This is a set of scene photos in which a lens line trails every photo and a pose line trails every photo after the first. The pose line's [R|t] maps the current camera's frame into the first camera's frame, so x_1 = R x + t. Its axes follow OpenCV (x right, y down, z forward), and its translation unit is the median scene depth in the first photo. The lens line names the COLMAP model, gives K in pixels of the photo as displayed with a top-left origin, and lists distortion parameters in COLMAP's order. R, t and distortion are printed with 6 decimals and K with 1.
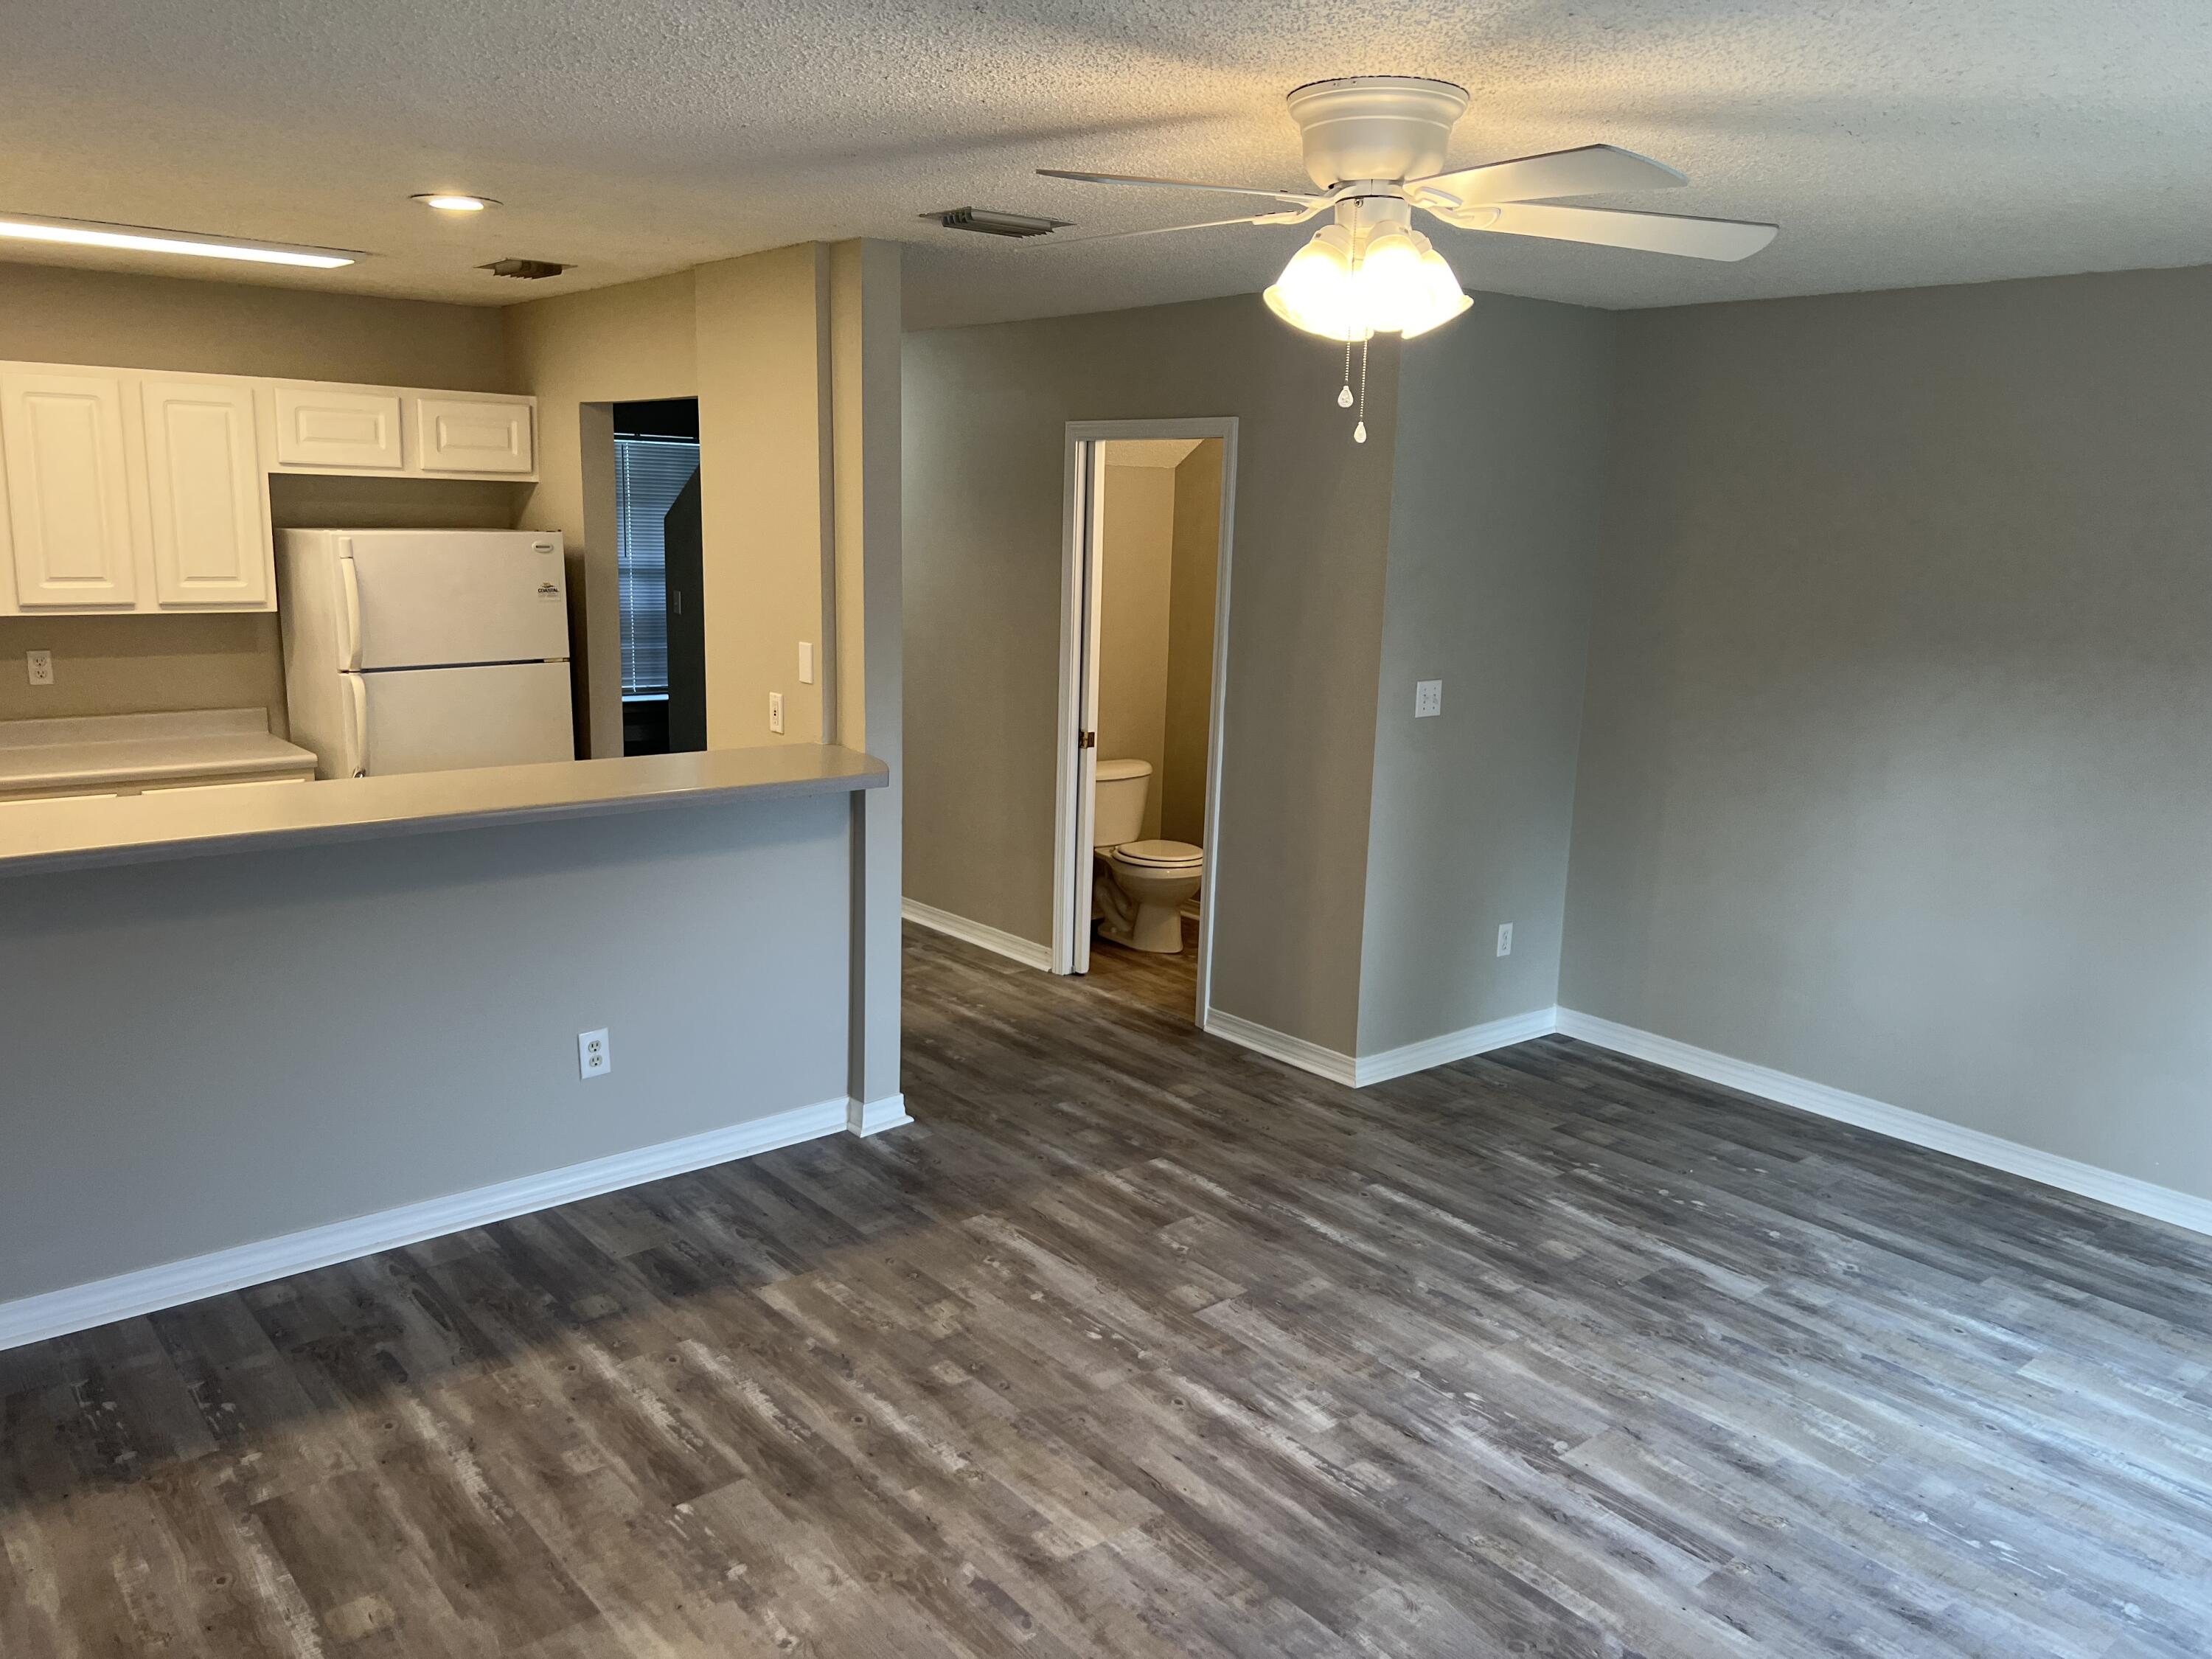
lens RADIAL K [[1663.0, 0, 1102.2], [0, 1663.0, 826.8], [0, 0, 1]] dist [0.086567, -0.102696]
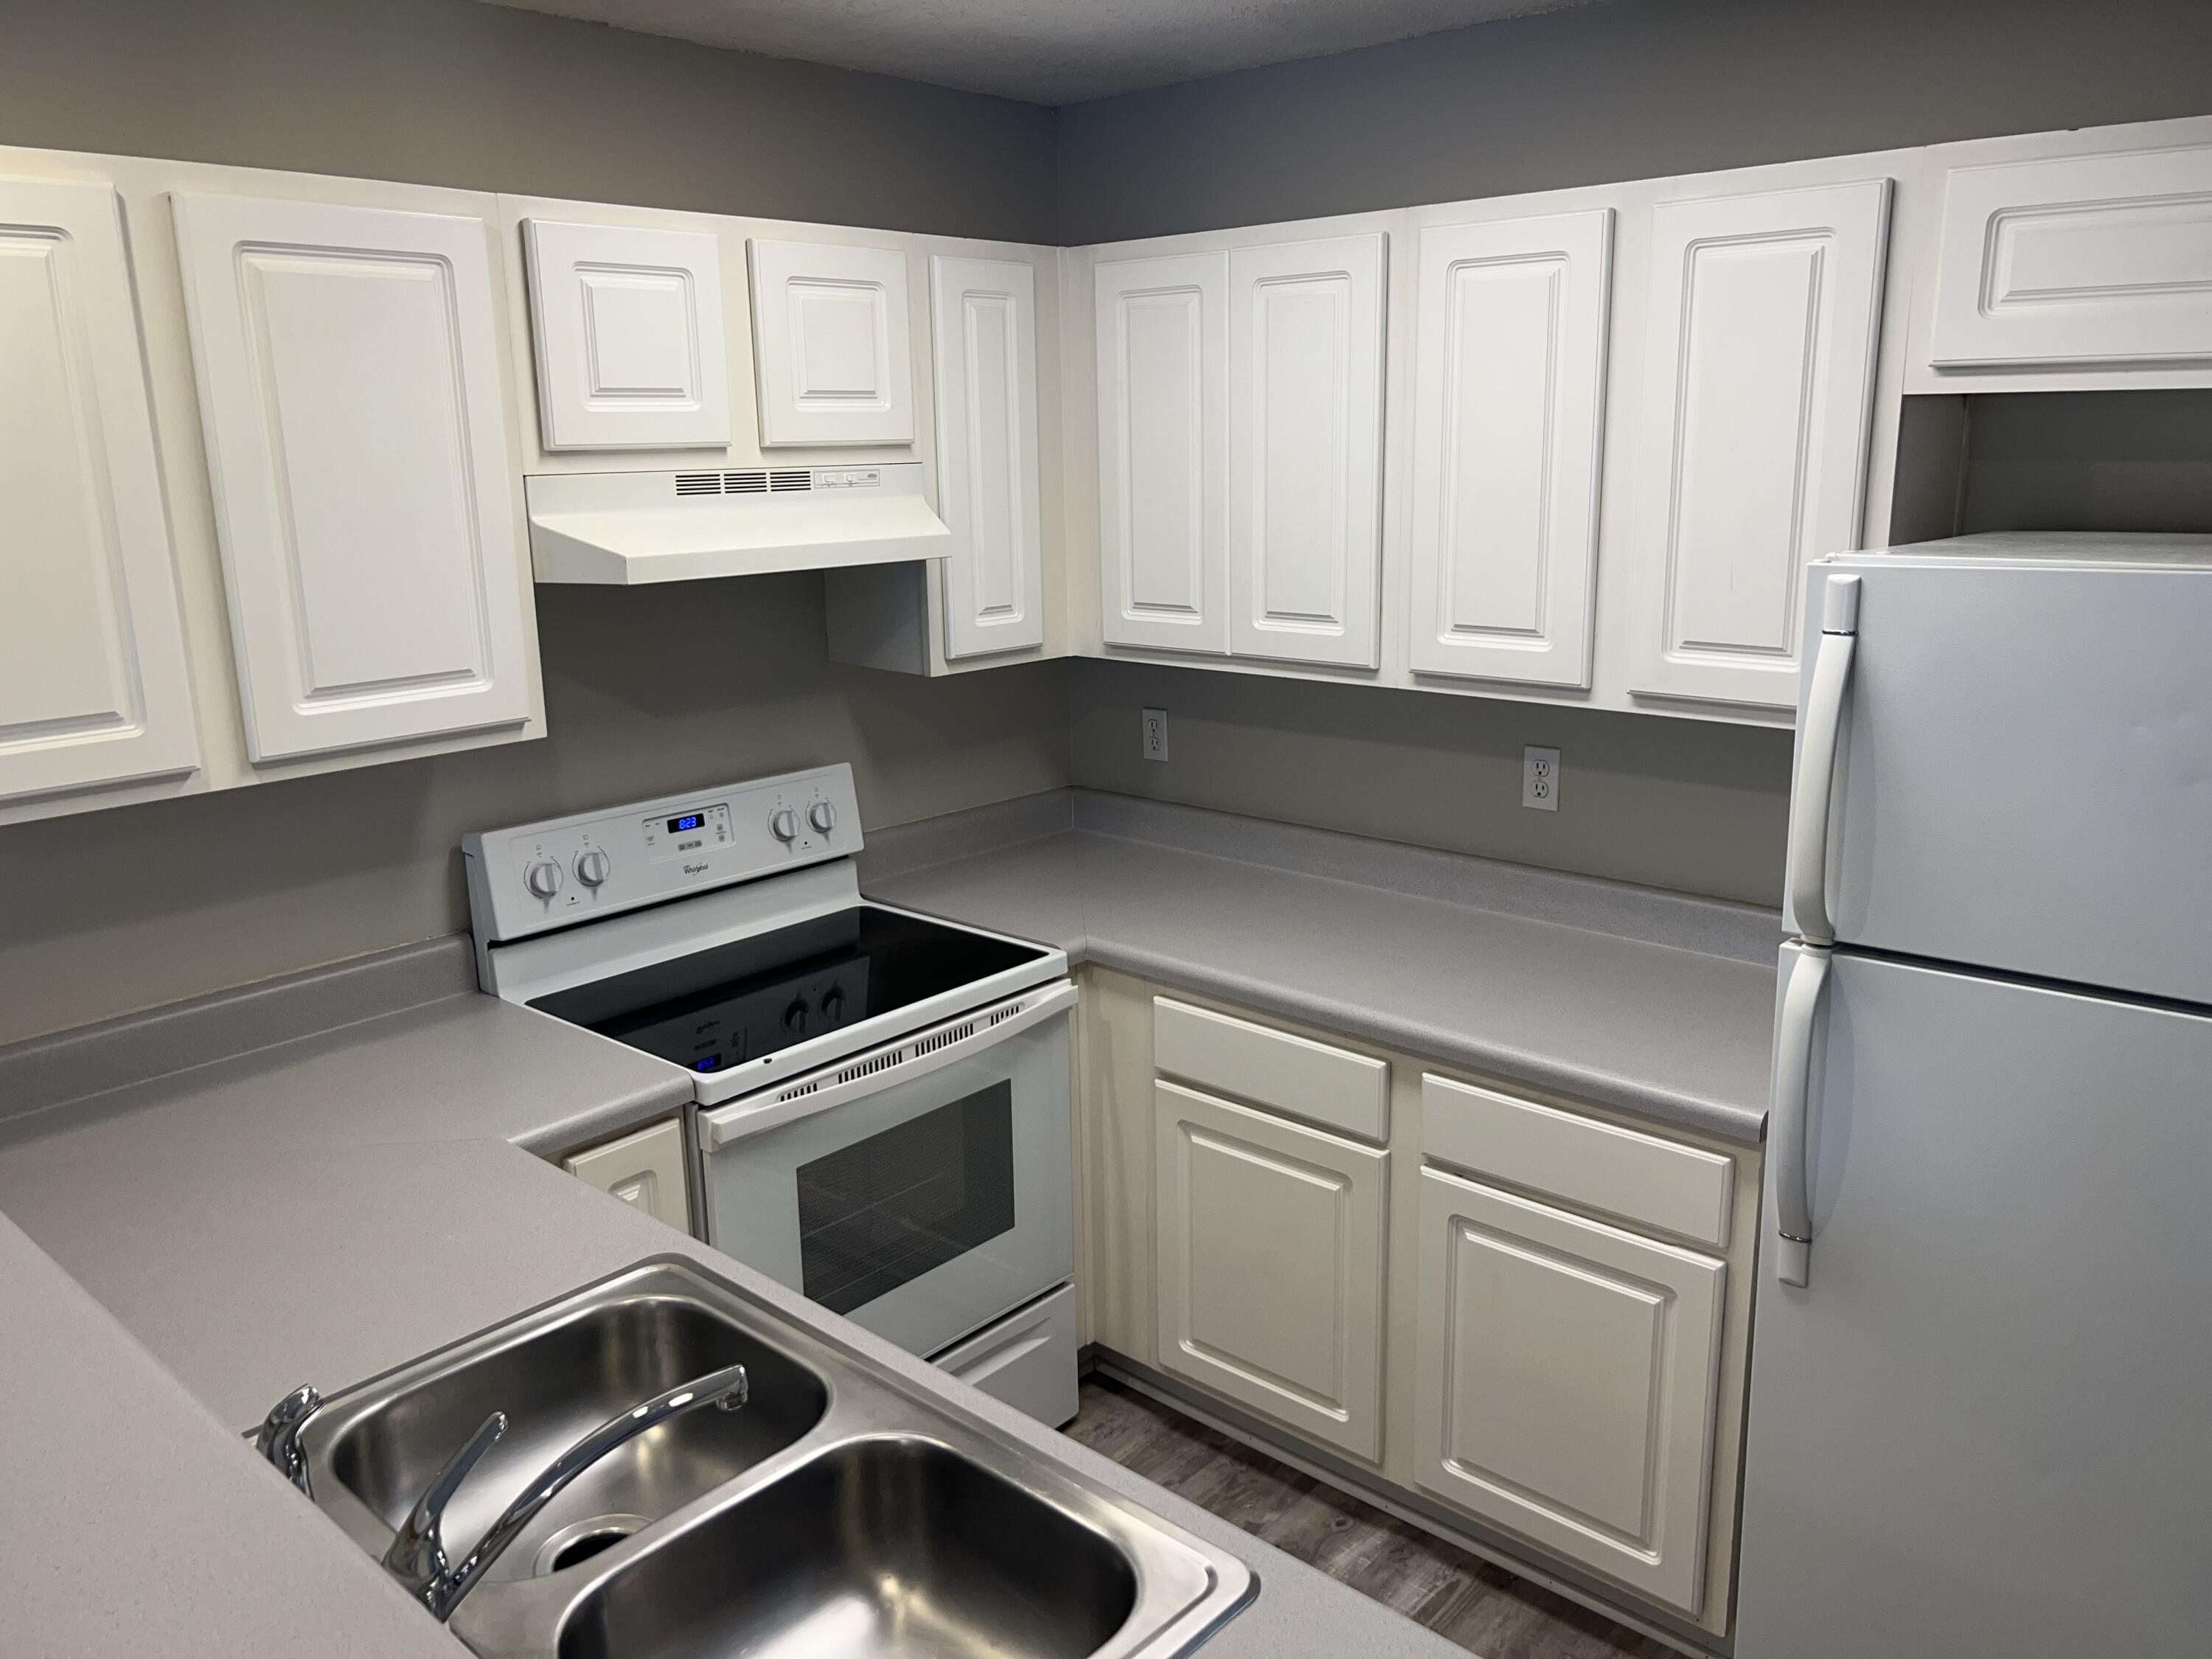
lens RADIAL K [[1635.6, 0, 1106.0], [0, 1635.6, 829.5], [0, 0, 1]] dist [0.004496, 0.000392]
pose [[0.155835, 0.207821, -0.965674, -0.198458], [-0.170257, 0.968637, 0.180984, -0.220754], [0.972999, 0.136209, 0.186331, 1.129457]]
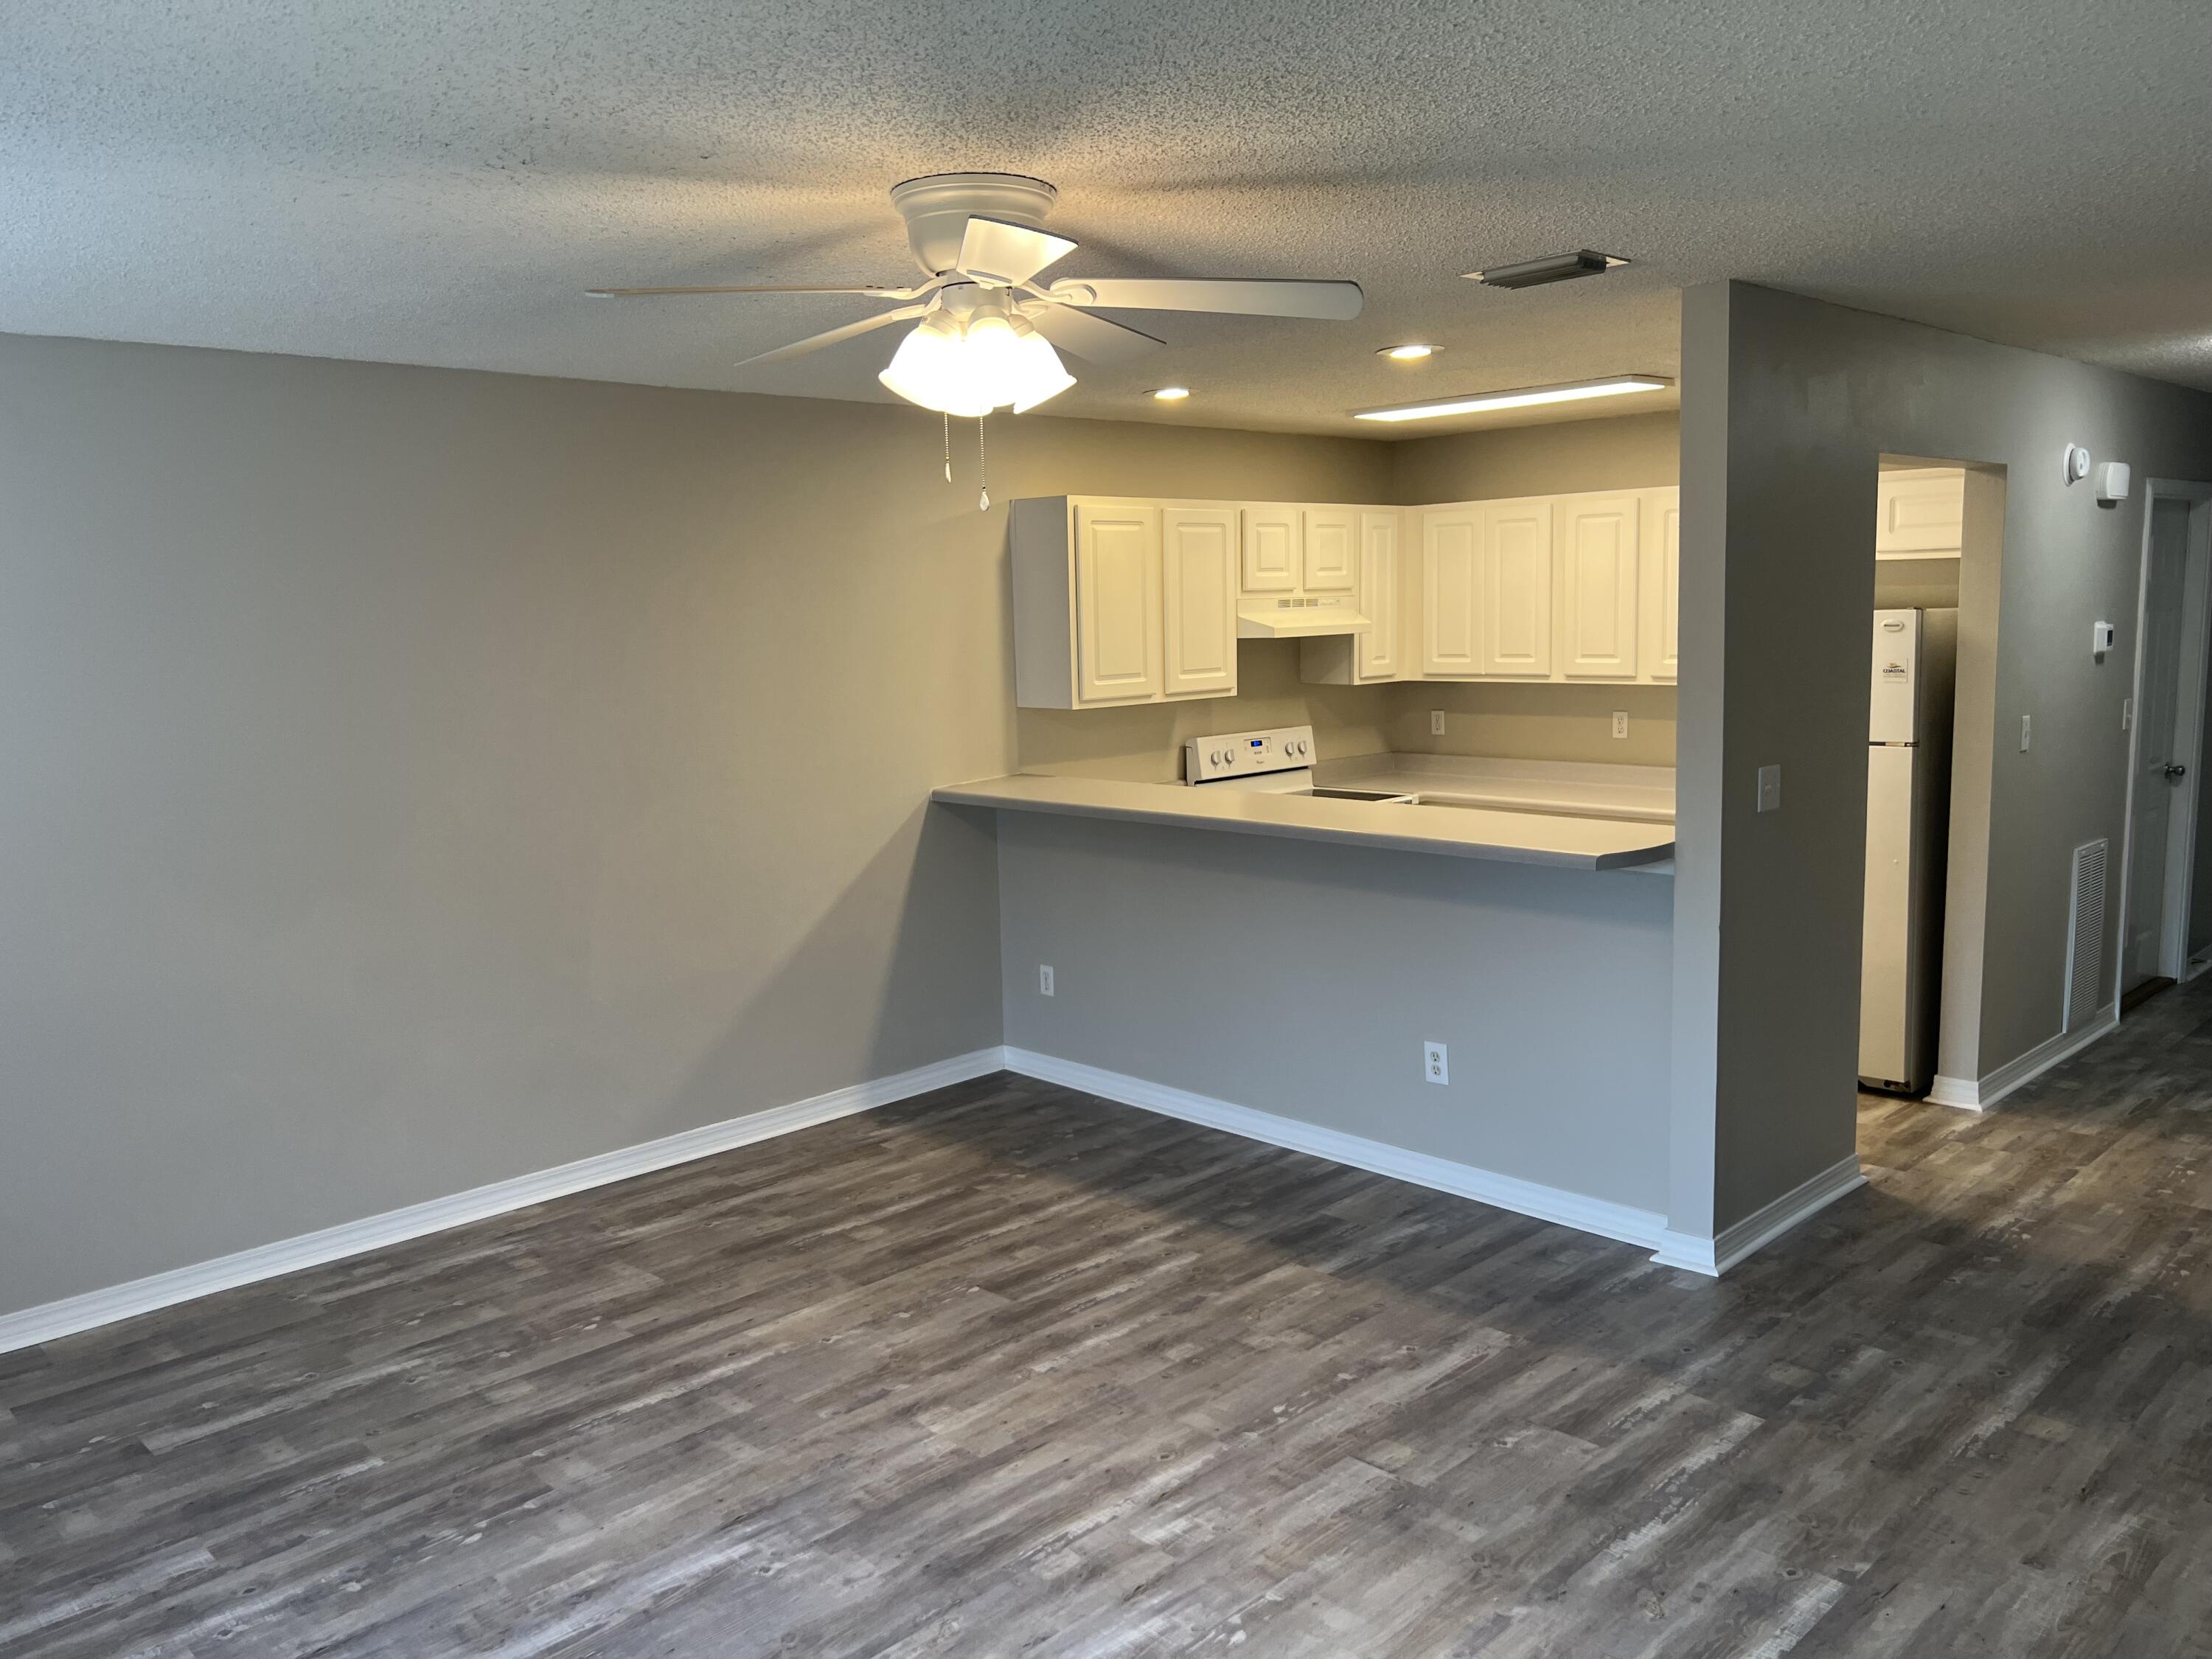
lens RADIAL K [[1663.0, 0, 1102.2], [0, 1663.0, 826.8], [0, 0, 1]] dist [0.086567, -0.102696]
pose [[0.092291, 0.110058, -0.989631, 0.898796], [-0.168271, 0.981302, 0.093440, -0.104308], [0.981411, 0.157902, 0.109085, 0.714151]]
